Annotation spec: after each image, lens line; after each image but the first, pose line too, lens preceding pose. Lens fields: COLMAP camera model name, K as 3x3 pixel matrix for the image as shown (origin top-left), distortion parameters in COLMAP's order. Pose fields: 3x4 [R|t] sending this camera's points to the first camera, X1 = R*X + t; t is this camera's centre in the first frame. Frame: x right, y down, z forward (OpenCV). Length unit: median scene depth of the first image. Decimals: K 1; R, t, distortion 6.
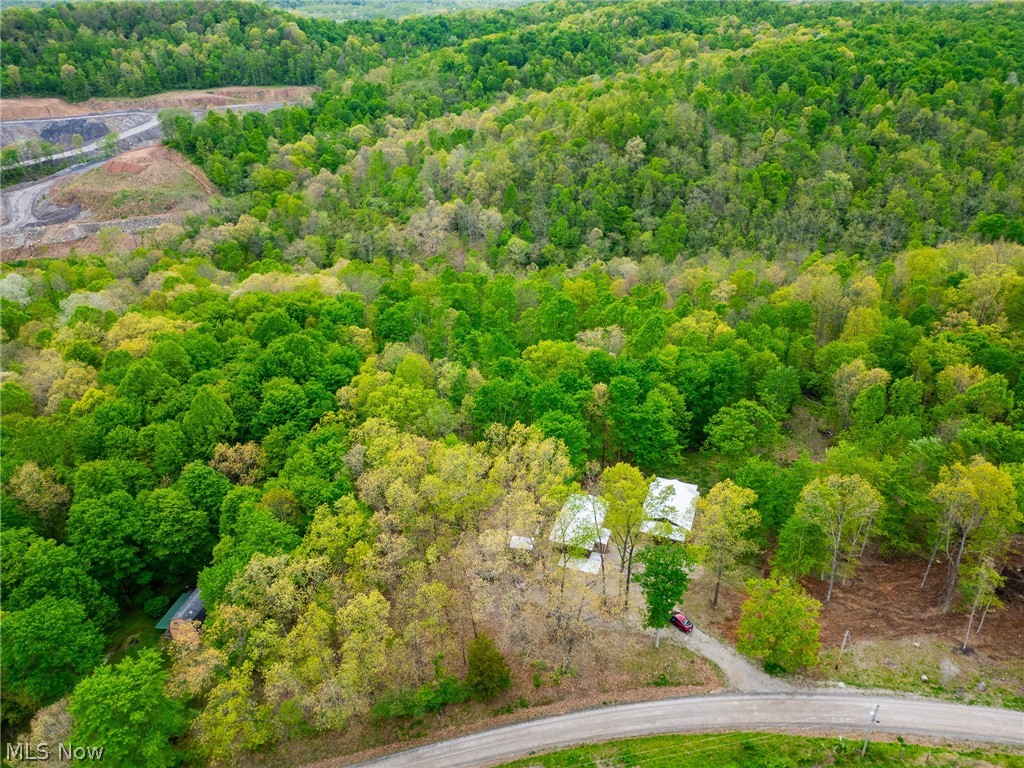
lens RADIAL K [[721.5, 0, 500.7], [0, 721.5, 385.3], [0, 0, 1]] dist [0.091921, -0.086739]
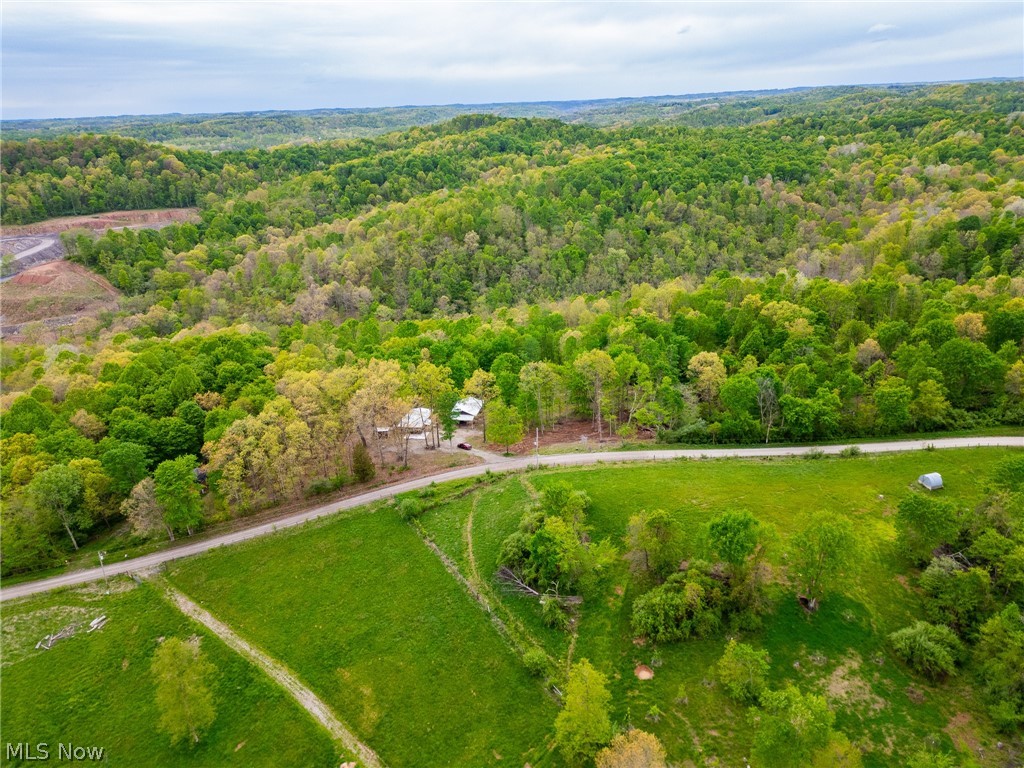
lens RADIAL K [[721.5, 0, 500.7], [0, 721.5, 385.3], [0, 0, 1]] dist [0.091921, -0.086739]
pose [[0.984475, -0.081865, 0.155265, 0.011563], [0.103079, 0.985619, -0.133902, 0.089431], [-0.142070, 0.147828, 0.978756, -0.189165]]
